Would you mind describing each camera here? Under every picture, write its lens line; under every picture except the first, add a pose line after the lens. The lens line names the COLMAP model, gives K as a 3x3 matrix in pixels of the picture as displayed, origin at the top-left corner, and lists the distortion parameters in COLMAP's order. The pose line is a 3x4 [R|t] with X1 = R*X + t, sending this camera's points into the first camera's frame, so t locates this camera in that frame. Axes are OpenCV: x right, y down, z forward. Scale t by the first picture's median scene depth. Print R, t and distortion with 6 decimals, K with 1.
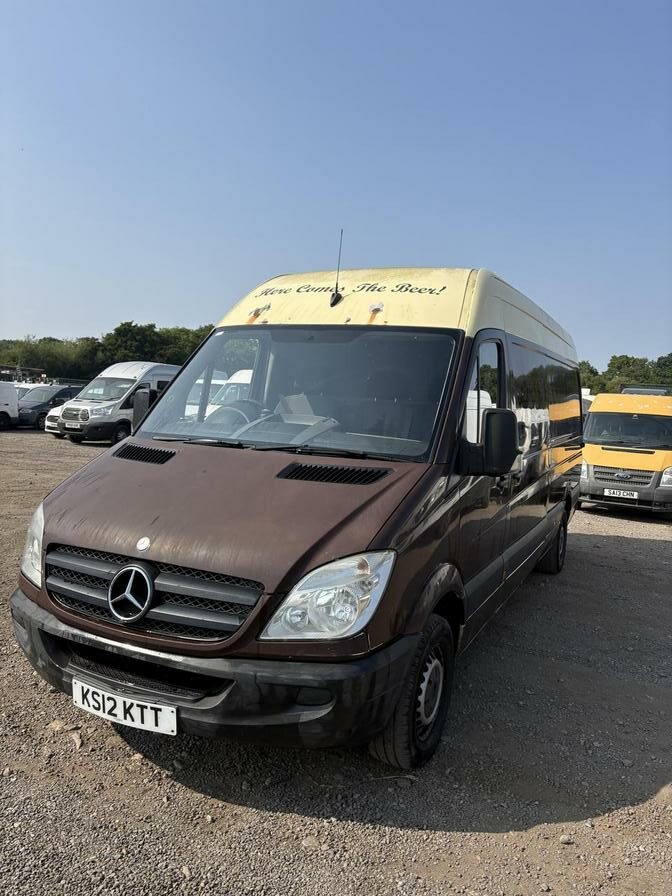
lens RADIAL K [[677.1, 0, 336.1], [0, 677.1, 438.3], [0, 0, 1]] dist [0.018504, 0.003793]
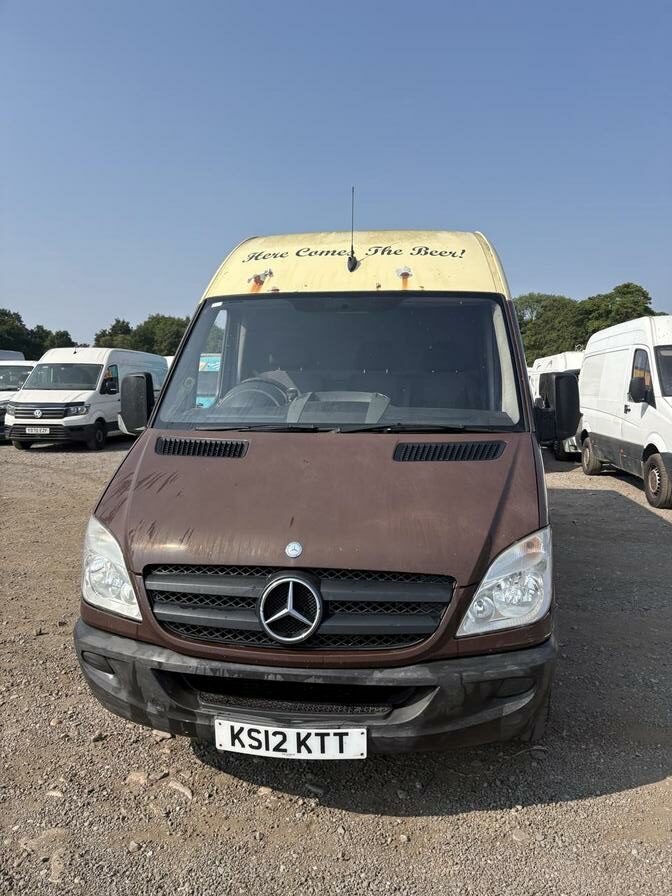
lens RADIAL K [[681.4, 0, 336.0], [0, 681.4, 448.0], [0, 0, 1]] dist [0.023128, -0.003540]
pose [[0.951771, -0.084798, 0.294859, -0.477561], [0.068640, 0.995538, 0.064744, -0.025641], [-0.299034, -0.041382, 0.953345, 0.167735]]
